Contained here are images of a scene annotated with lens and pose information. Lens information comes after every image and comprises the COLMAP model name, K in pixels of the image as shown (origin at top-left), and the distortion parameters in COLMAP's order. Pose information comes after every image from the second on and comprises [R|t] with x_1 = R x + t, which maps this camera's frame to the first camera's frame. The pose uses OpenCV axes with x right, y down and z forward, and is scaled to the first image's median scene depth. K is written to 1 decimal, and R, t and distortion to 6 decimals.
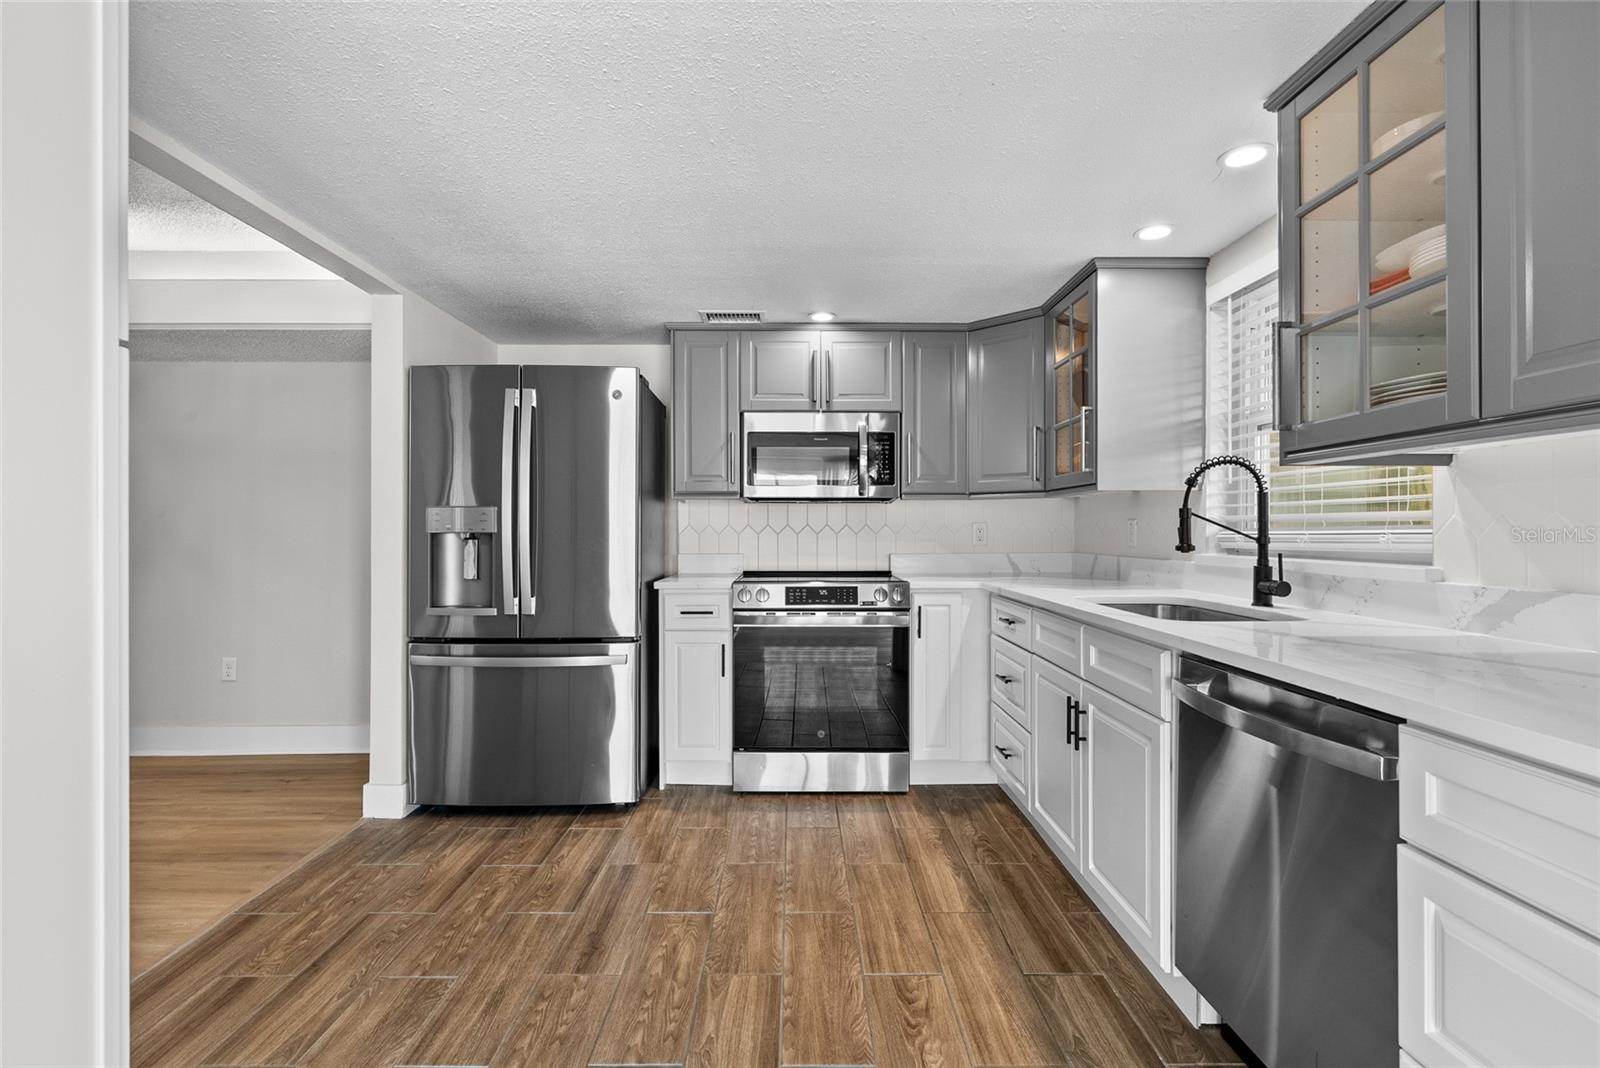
lens RADIAL K [[725.8, 0, 800.0], [0, 725.8, 534.0], [0, 0, 1]] dist [-0.002173, 0.000415]
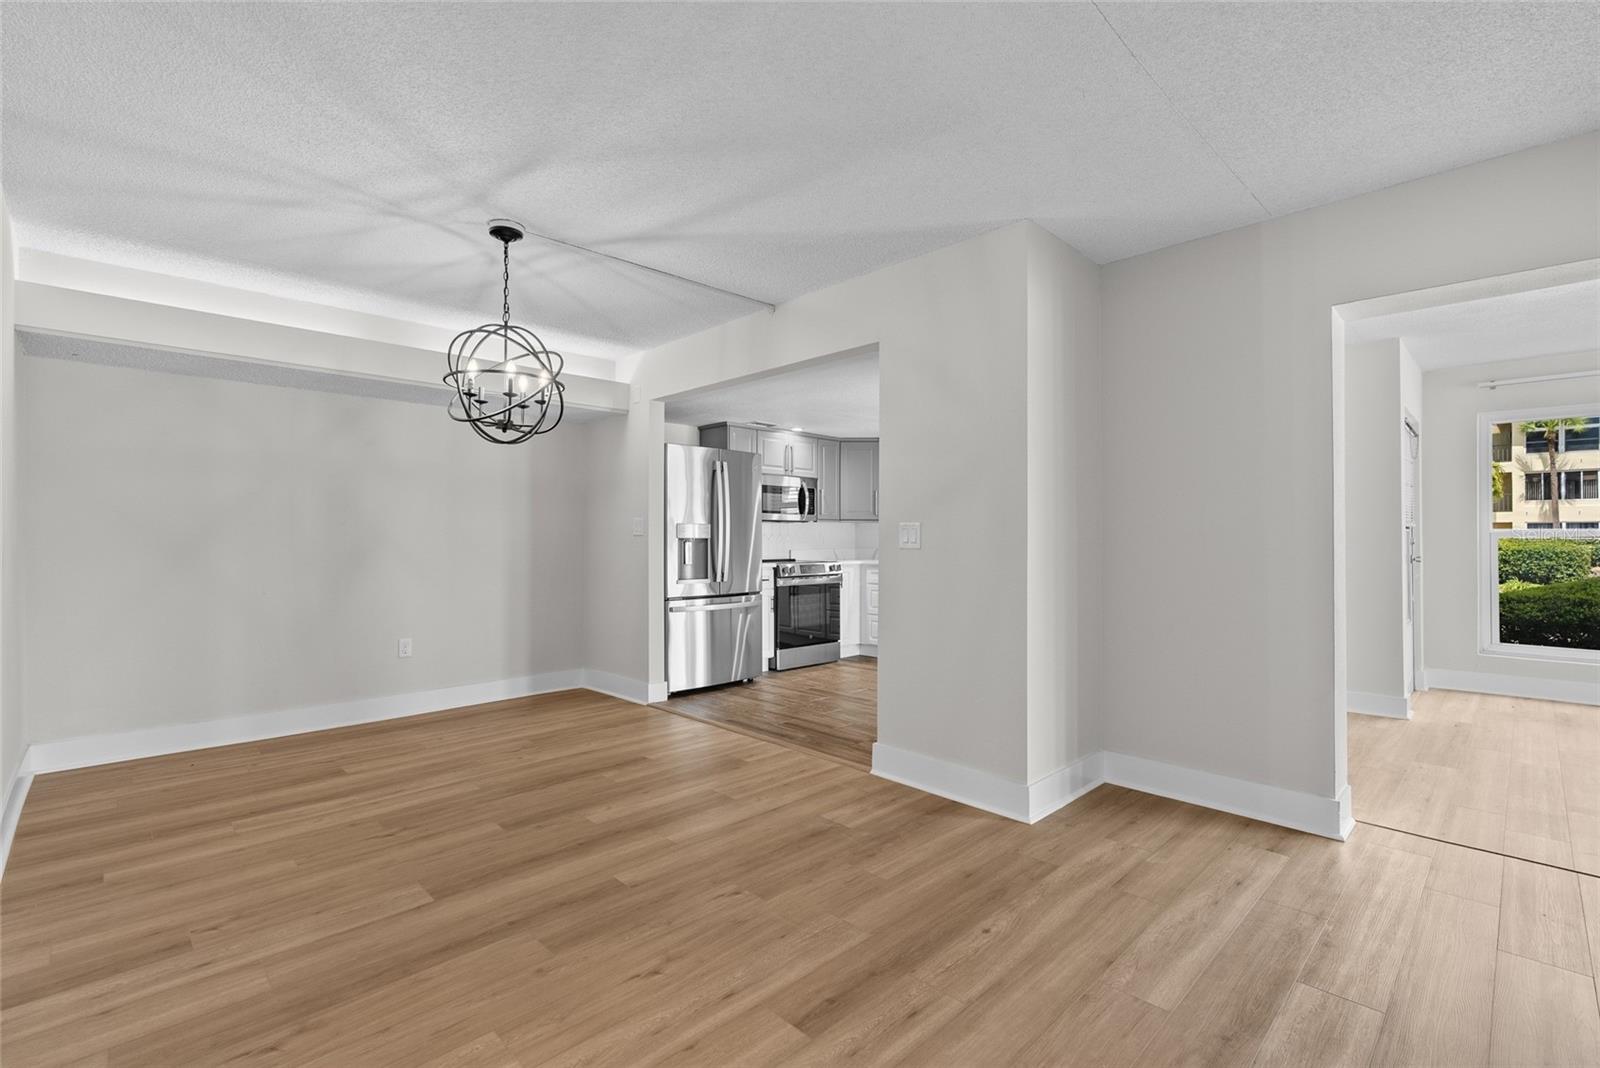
lens RADIAL K [[725.8, 0, 800.0], [0, 725.8, 534.0], [0, 0, 1]] dist [-0.002173, 0.000415]
pose [[0.720386, 0.005756, 0.693549, -1.322871], [0.002878, 0.999932, -0.011288, 0.007724], [-0.693567, 0.010128, 0.720321, -0.422945]]
